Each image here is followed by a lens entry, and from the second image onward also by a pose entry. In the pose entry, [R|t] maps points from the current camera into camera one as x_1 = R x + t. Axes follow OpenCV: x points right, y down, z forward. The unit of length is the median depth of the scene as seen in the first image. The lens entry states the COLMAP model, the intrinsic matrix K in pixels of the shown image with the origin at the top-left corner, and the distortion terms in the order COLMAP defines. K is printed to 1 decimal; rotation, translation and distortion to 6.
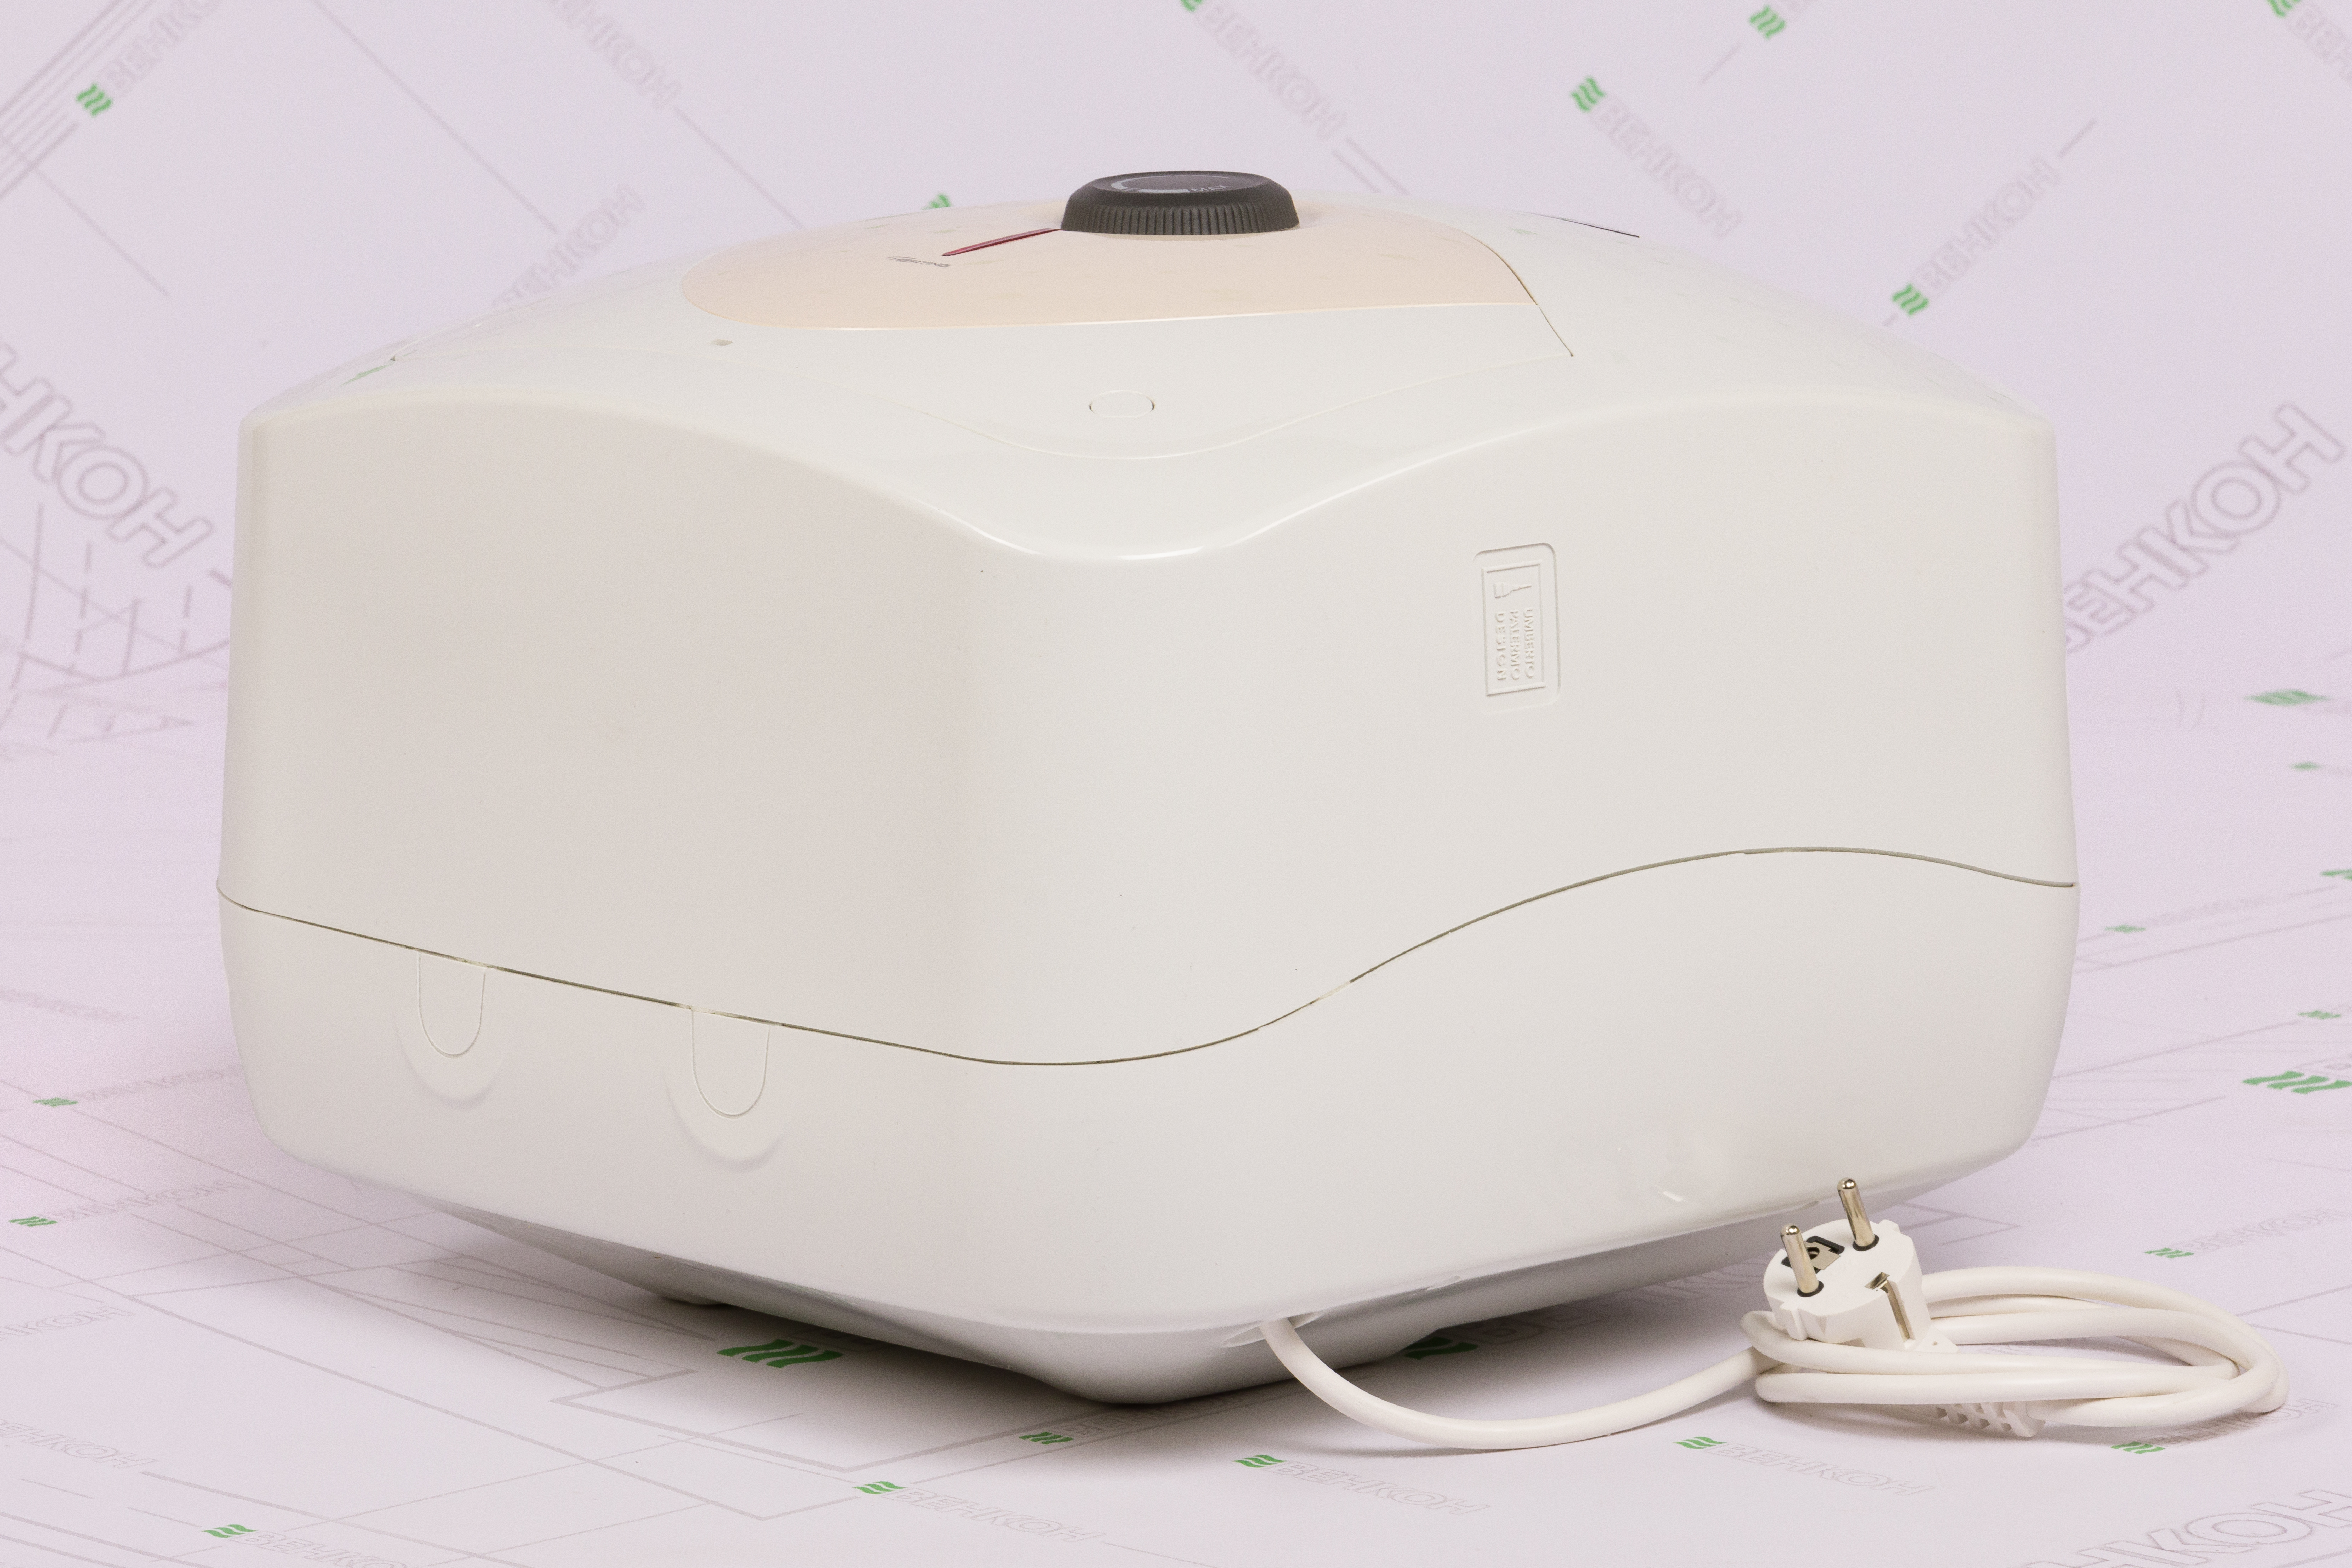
lens RADIAL K [[11728.1, 0, 1183.5], [0, 11728.1, 783.0], [0, 0, 1]] dist [-0.035962, 0.000000]
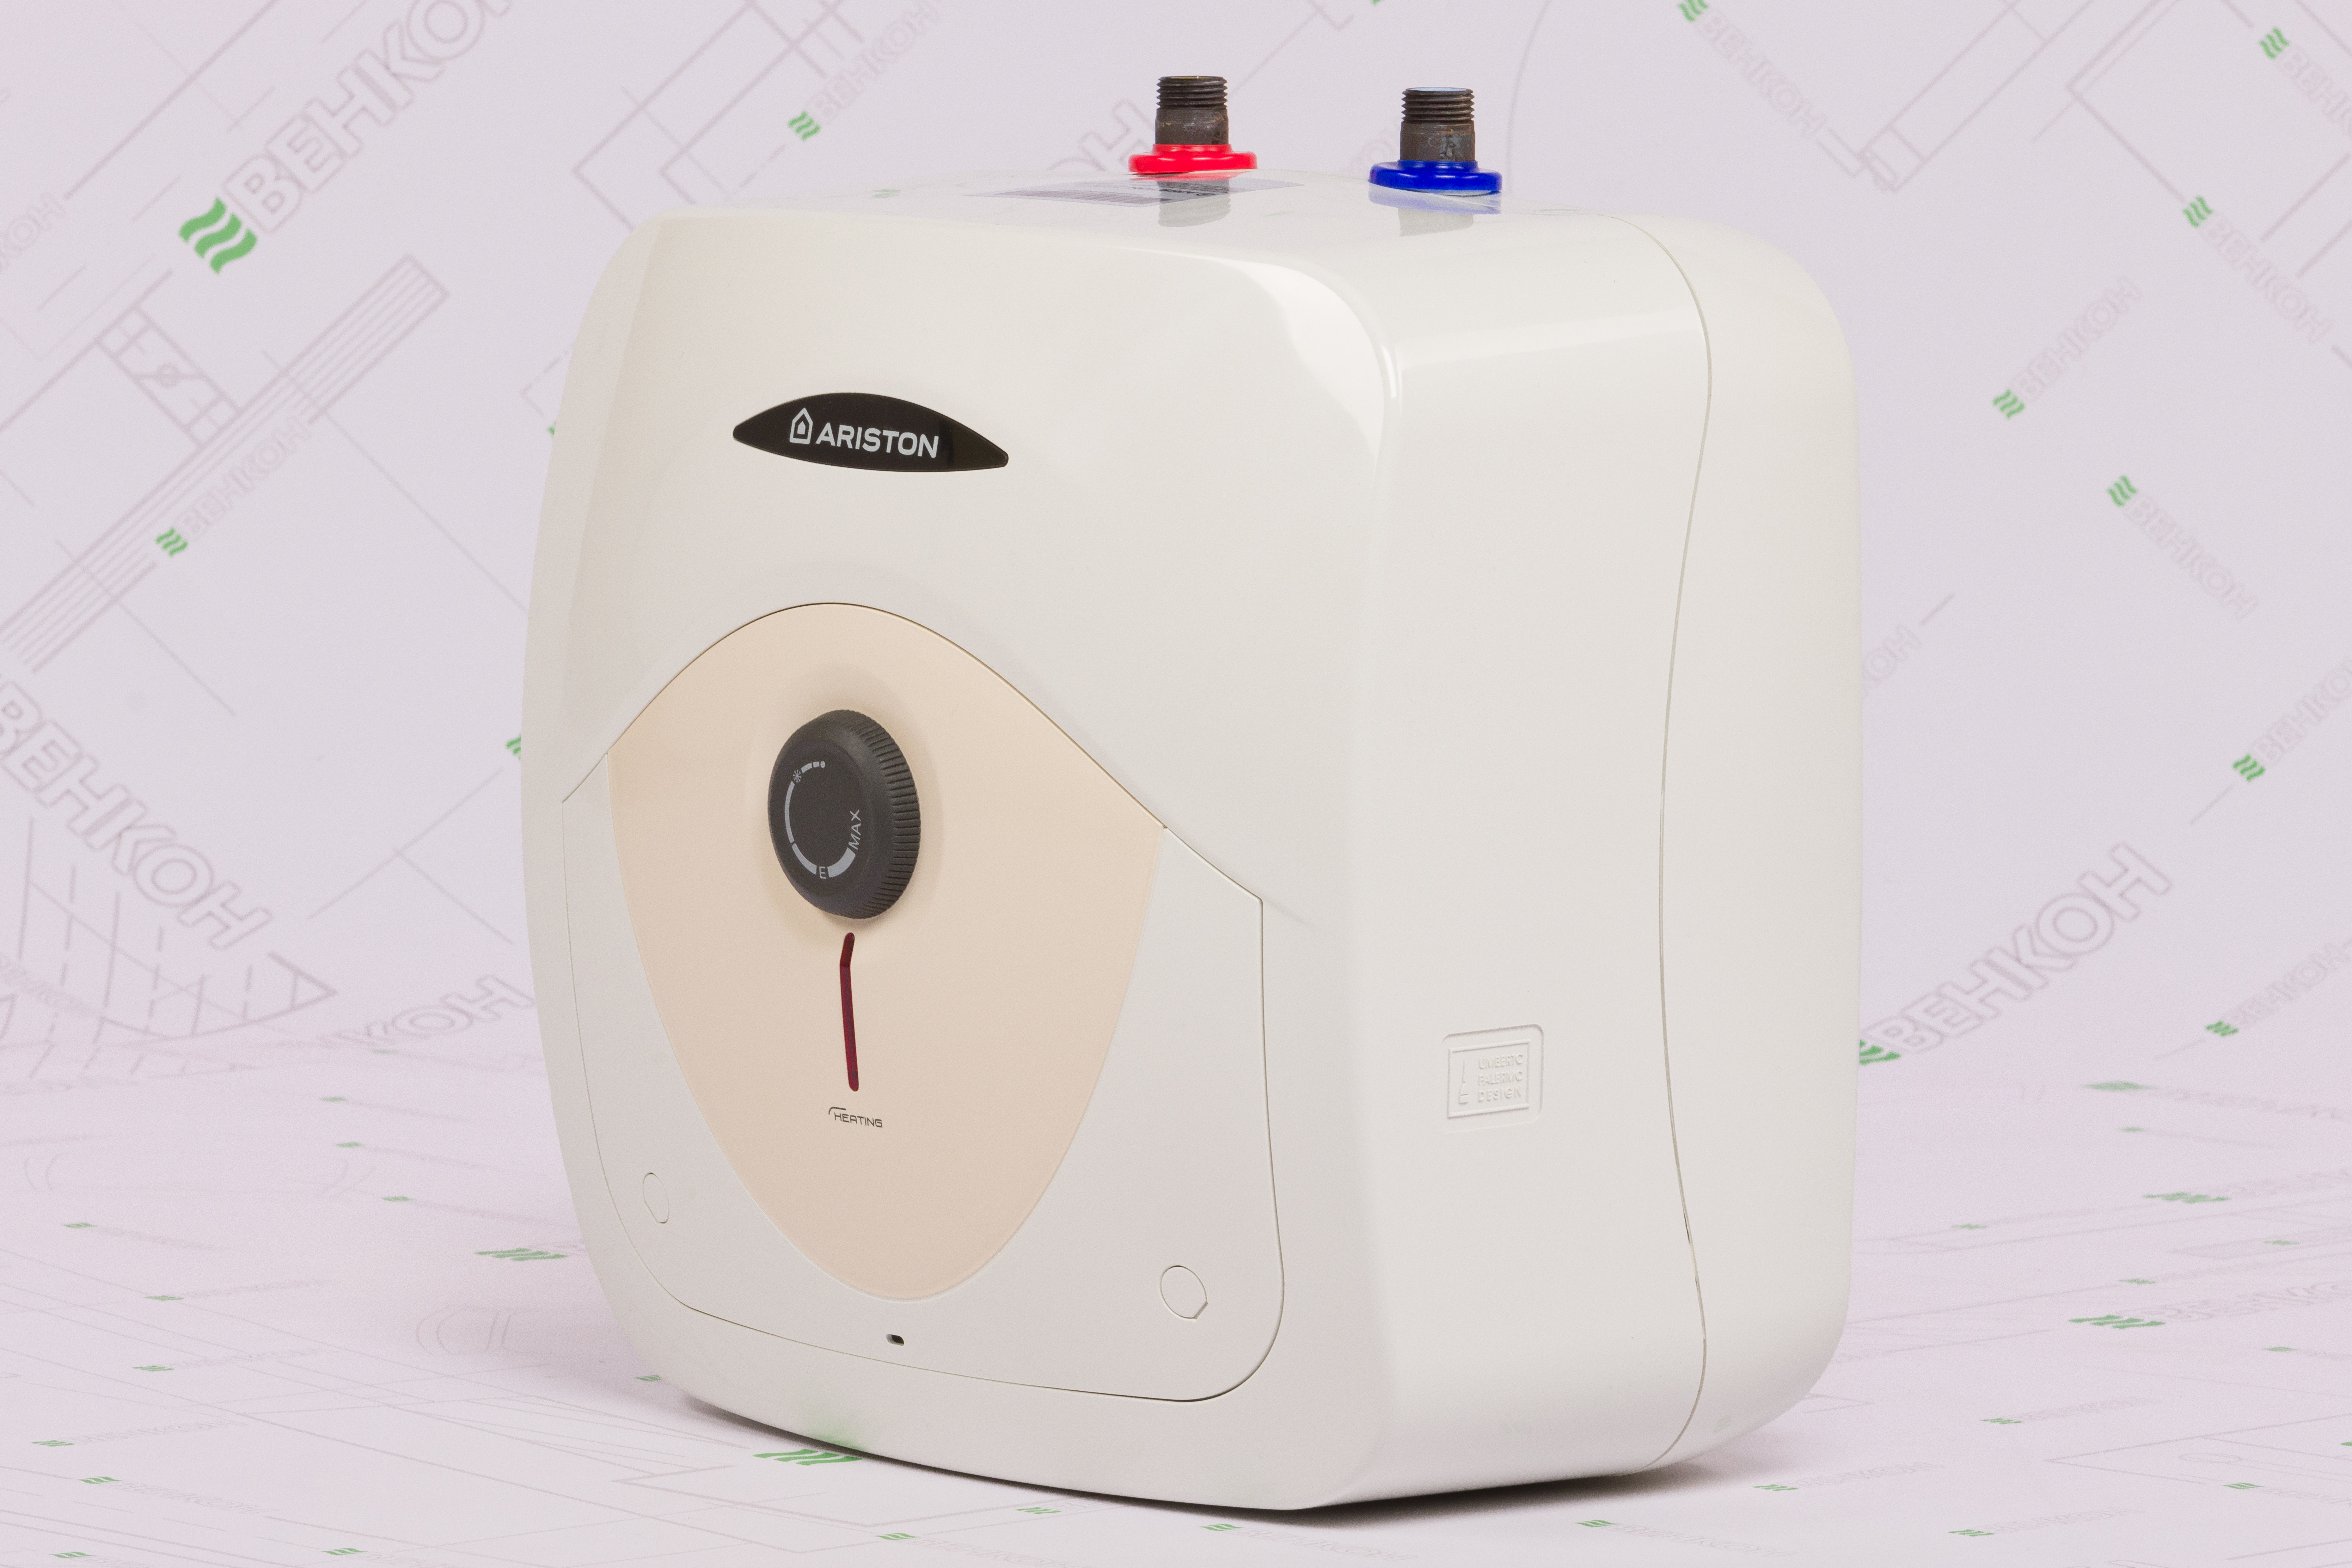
lens RADIAL K [[11728.1, 0, 1279.0], [0, 11728.1, 687.3], [0, 0, 1]] dist [-0.035962, 0.000000]
pose [[0.999661, 0.018559, 0.018272, -0.007436], [-0.016858, 0.995870, -0.089209, 0.054782], [-0.019852, 0.088871, 0.995845, -0.119706]]
